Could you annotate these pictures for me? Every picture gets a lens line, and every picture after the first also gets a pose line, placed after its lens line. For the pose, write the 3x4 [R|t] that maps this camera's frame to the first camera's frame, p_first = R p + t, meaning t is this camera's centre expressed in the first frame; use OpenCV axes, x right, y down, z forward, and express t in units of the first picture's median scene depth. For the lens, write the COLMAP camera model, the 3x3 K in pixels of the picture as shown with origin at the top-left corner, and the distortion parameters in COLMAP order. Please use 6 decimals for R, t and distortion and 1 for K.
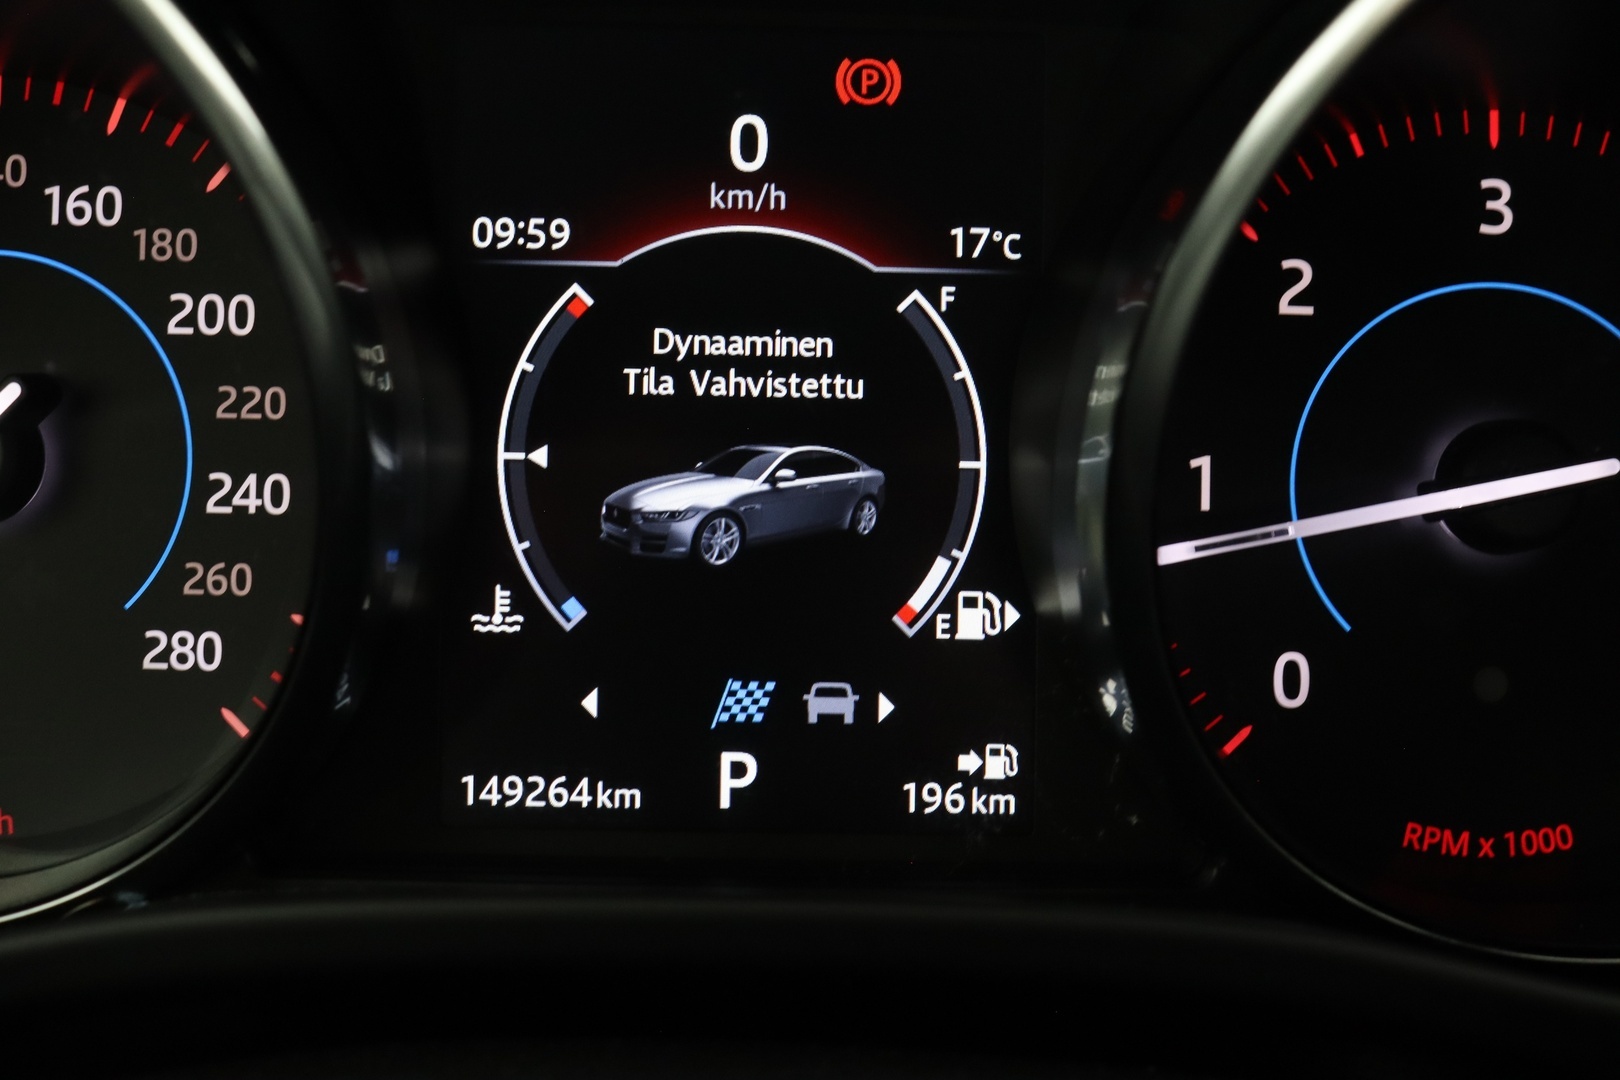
lens RADIAL K [[2213.9, 0, 813.9], [0, 2213.9, 531.6], [0, 0, 1]] dist [-0.078986, 0.000000]
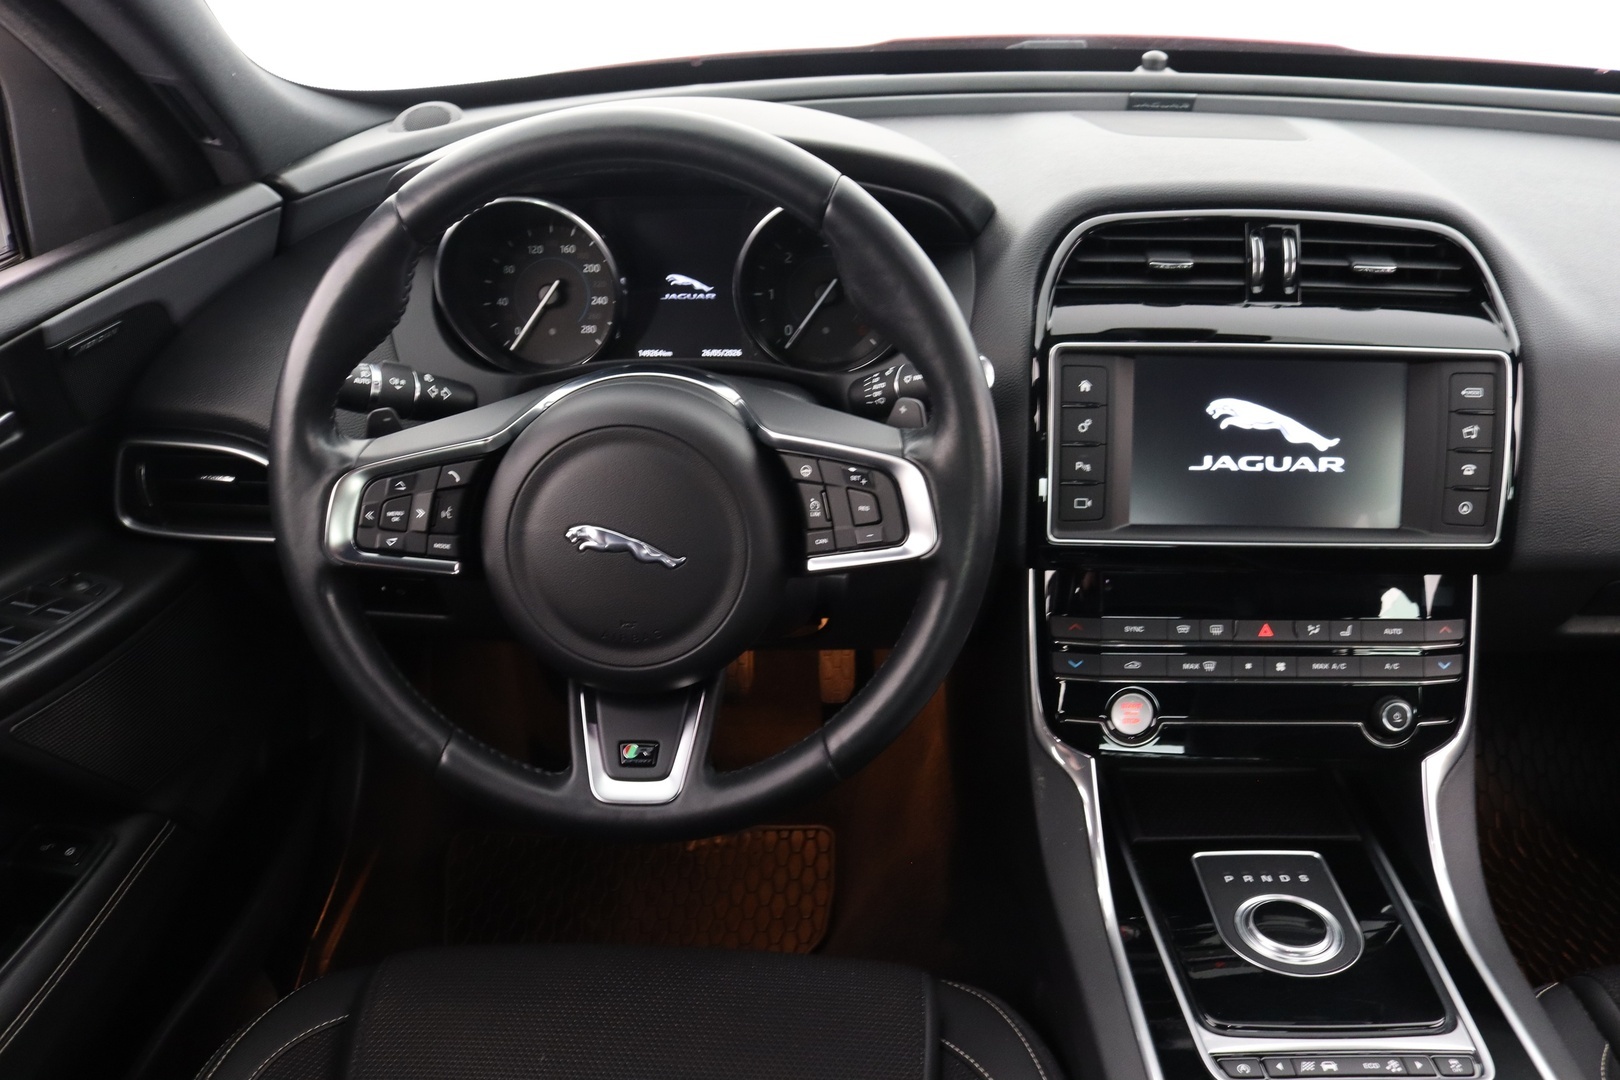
lens RADIAL K [[1346.6, 0, 765.4], [0, 1346.6, 557.2], [0, 0, 1]] dist [-0.150430, 0.106247]
pose [[0.993948, -0.000869, -0.109851, 0.531251], [0.022875, 0.979687, 0.199224, -0.045275], [0.107446, -0.200531, 0.973778, -2.376807]]
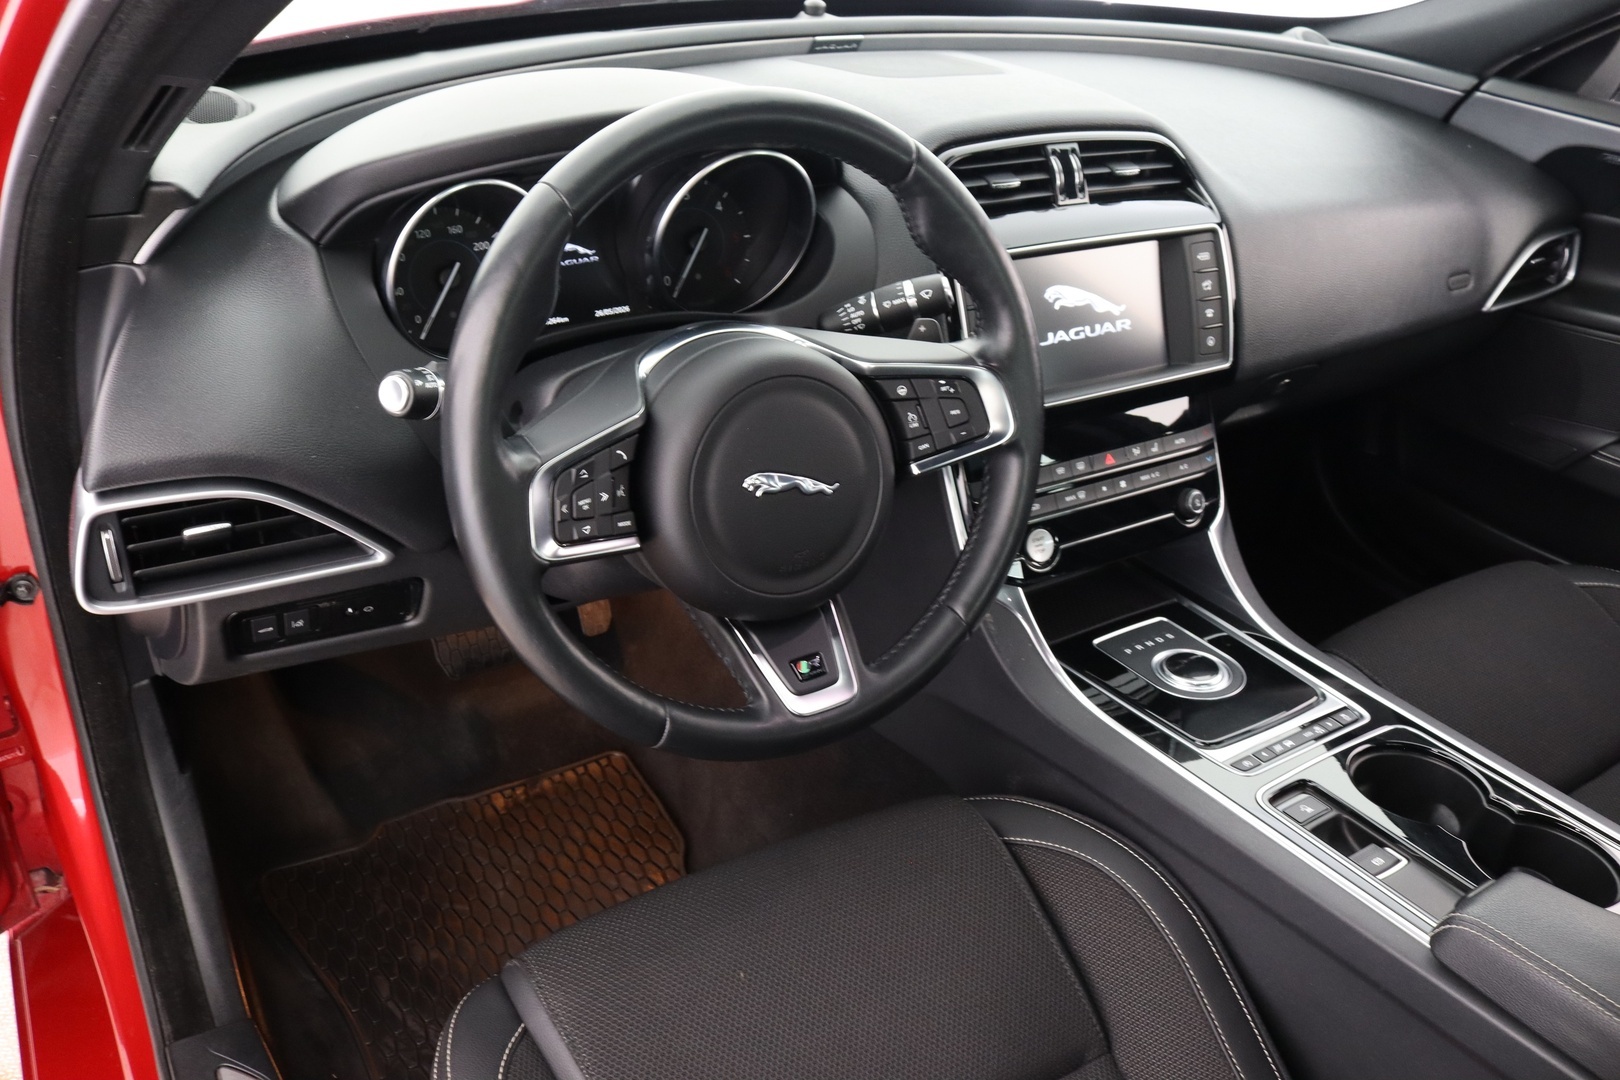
lens RADIAL K [[1346.6, 0, 787.9], [0, 1346.6, 567.1], [0, 0, 1]] dist [-0.150430, 0.106247]
pose [[0.882966, -0.238069, 0.404593, -1.128366], [0.118991, 0.947221, 0.297679, -0.234458], [-0.454107, -0.214697, 0.864692, -2.400283]]
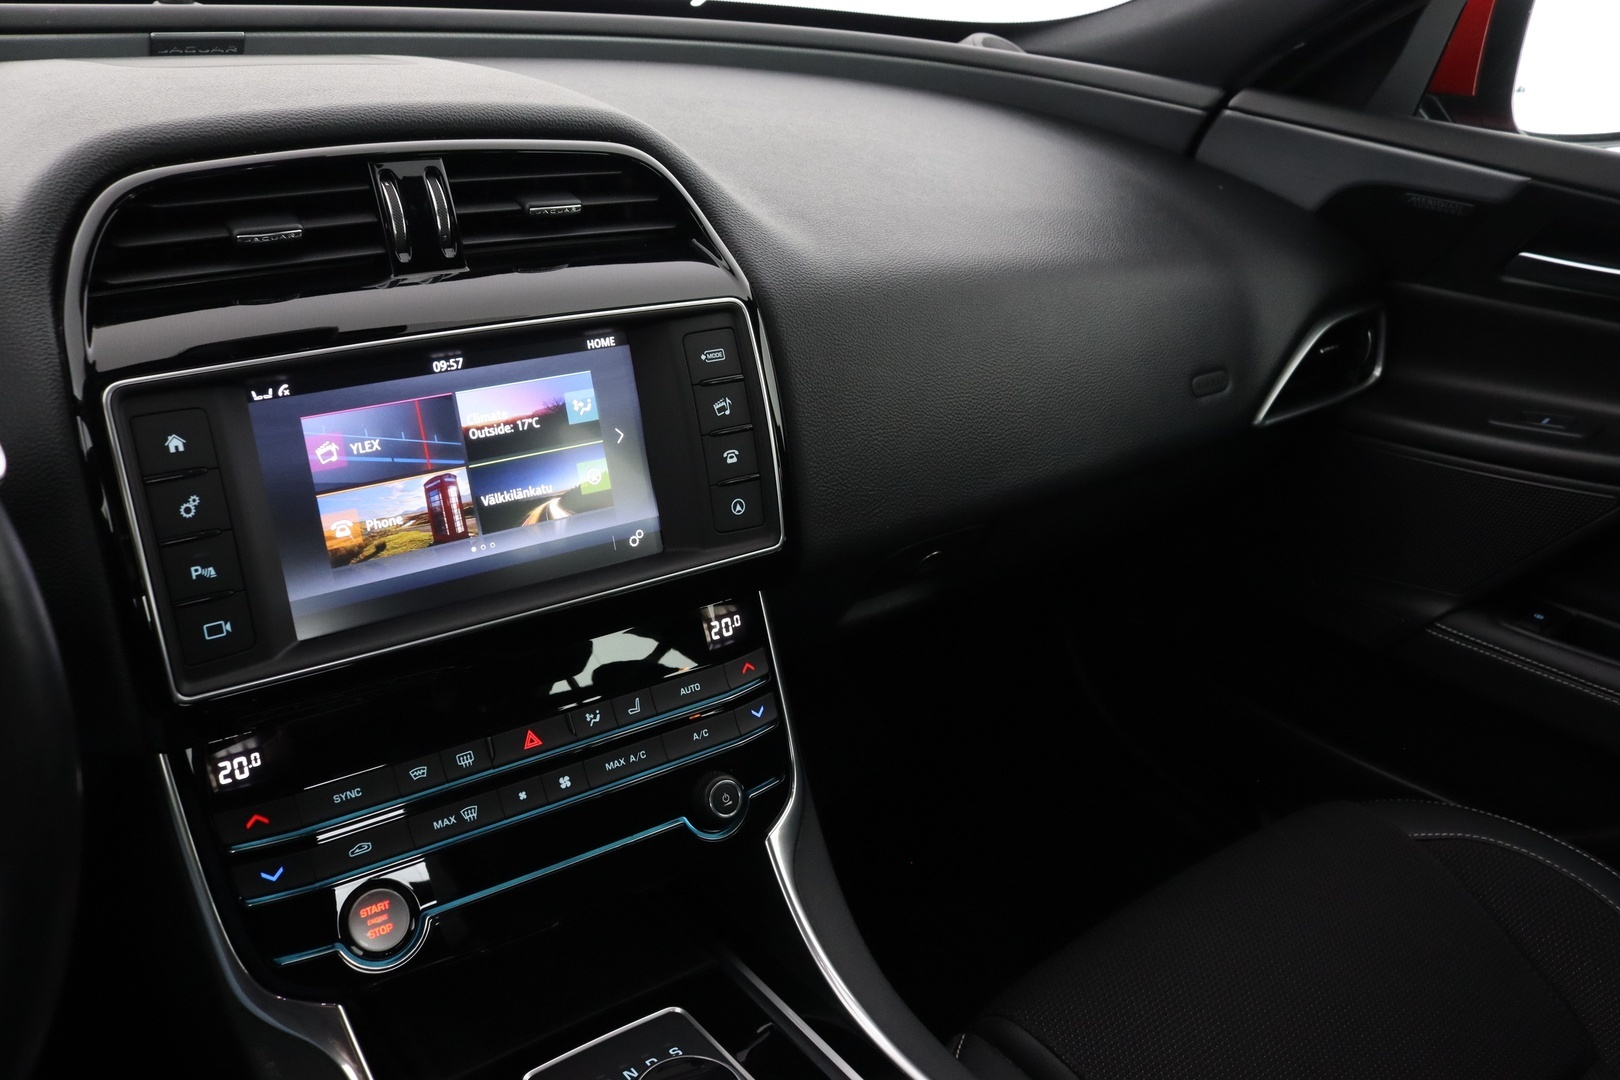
lens RADIAL K [[1346.6, 0, 797.8], [0, 1346.6, 567.2], [0, 0, 1]] dist [-0.150430, 0.106247]
pose [[0.827625, -0.232895, 0.510682, 0.662759], [0.130576, 0.964778, 0.228370, 0.051639], [-0.545881, -0.122322, 0.828885, -1.332104]]
